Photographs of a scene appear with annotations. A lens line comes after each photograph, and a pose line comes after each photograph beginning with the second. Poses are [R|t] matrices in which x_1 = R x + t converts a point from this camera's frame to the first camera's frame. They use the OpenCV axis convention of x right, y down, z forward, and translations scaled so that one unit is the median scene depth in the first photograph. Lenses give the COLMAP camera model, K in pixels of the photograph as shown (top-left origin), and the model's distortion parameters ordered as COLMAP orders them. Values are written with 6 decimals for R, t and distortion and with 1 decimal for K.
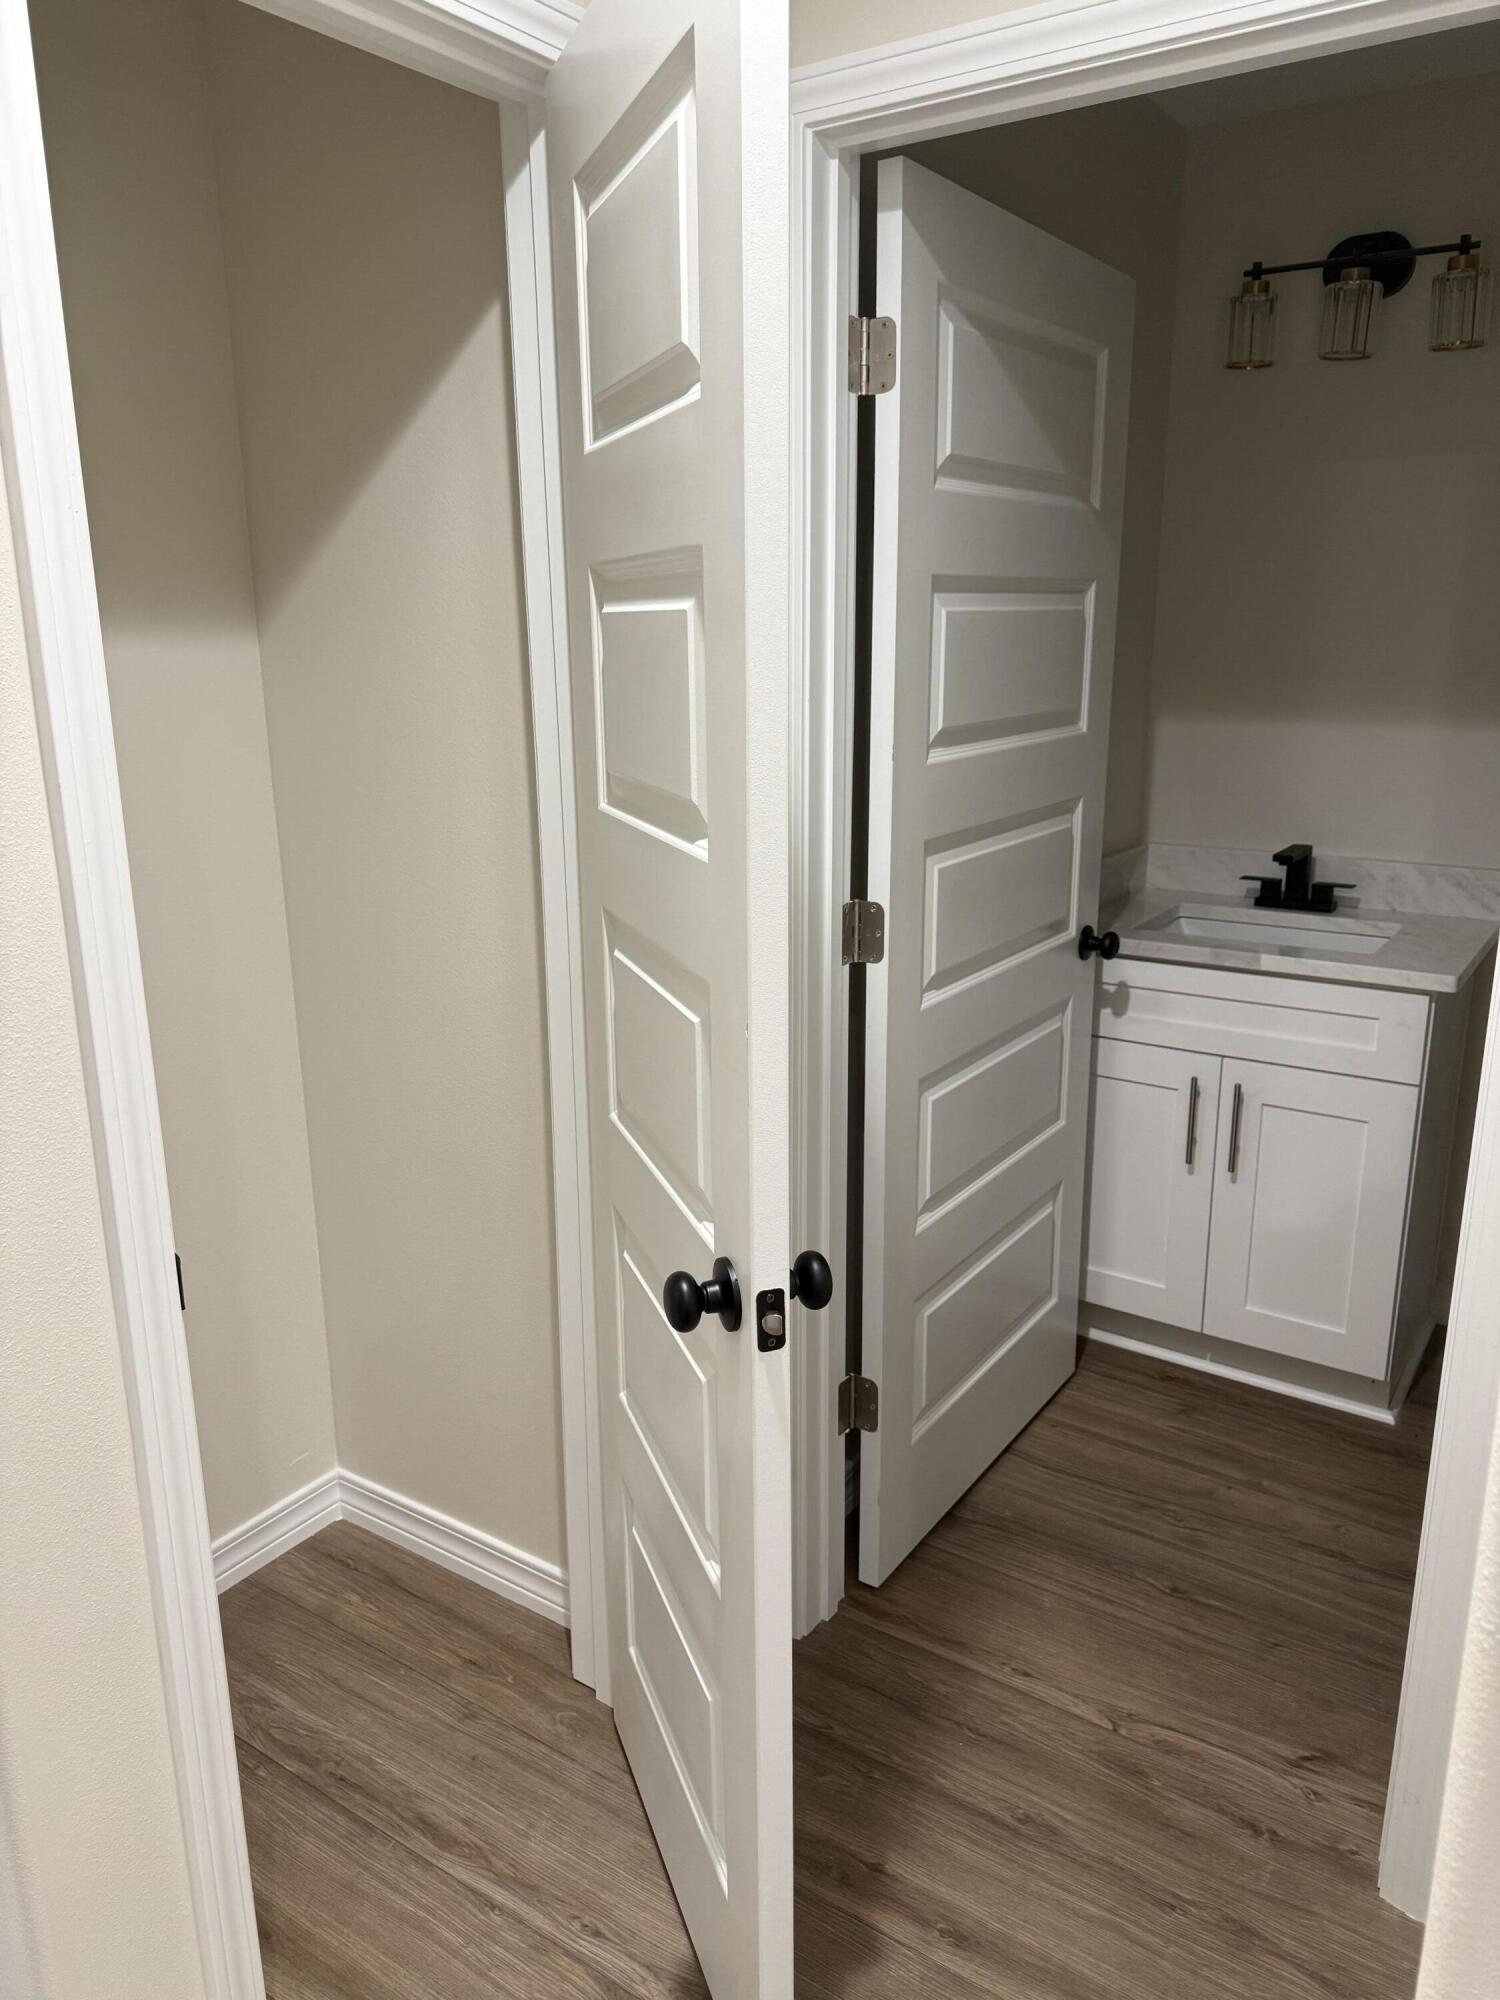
lens RADIAL K [[1413.0, 0, 755.1], [0, 1413.0, 993.0], [0, 0, 1]] dist [0.037798, -0.030824]
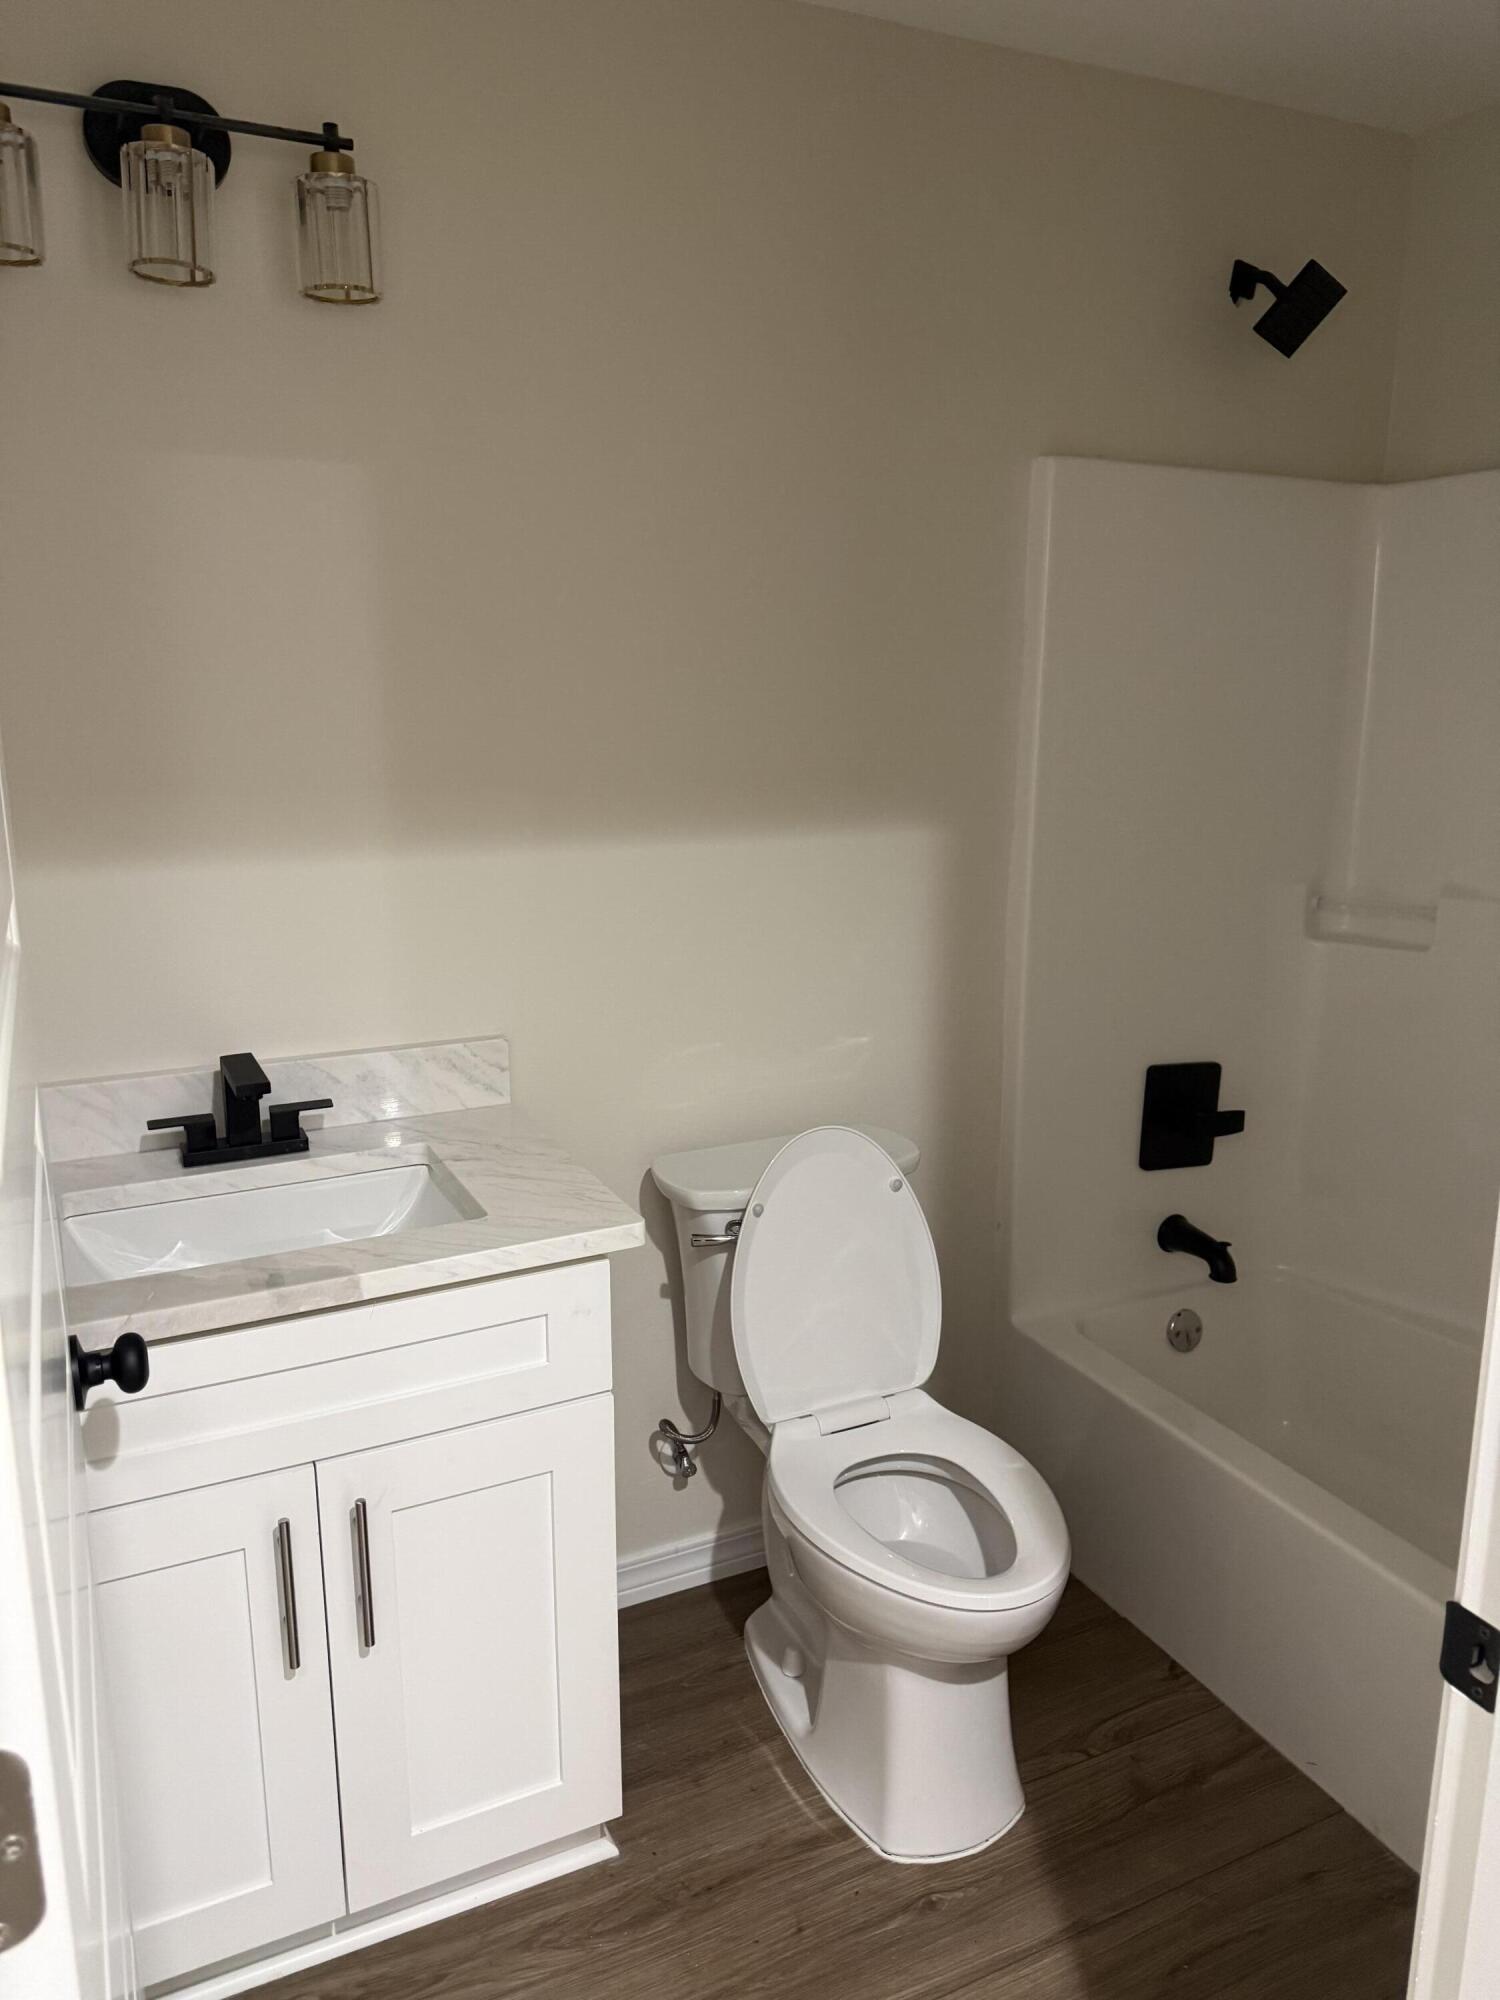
lens RADIAL K [[1413.0, 0, 743.6], [0, 1413.0, 995.9], [0, 0, 1]] dist [0.037798, -0.030824]
pose [[0.494378, -0.178115, 0.850802, -0.036025], [0.216291, 0.973203, 0.078059, -0.141622], [-0.841907, 0.145431, 0.519656, 0.524621]]
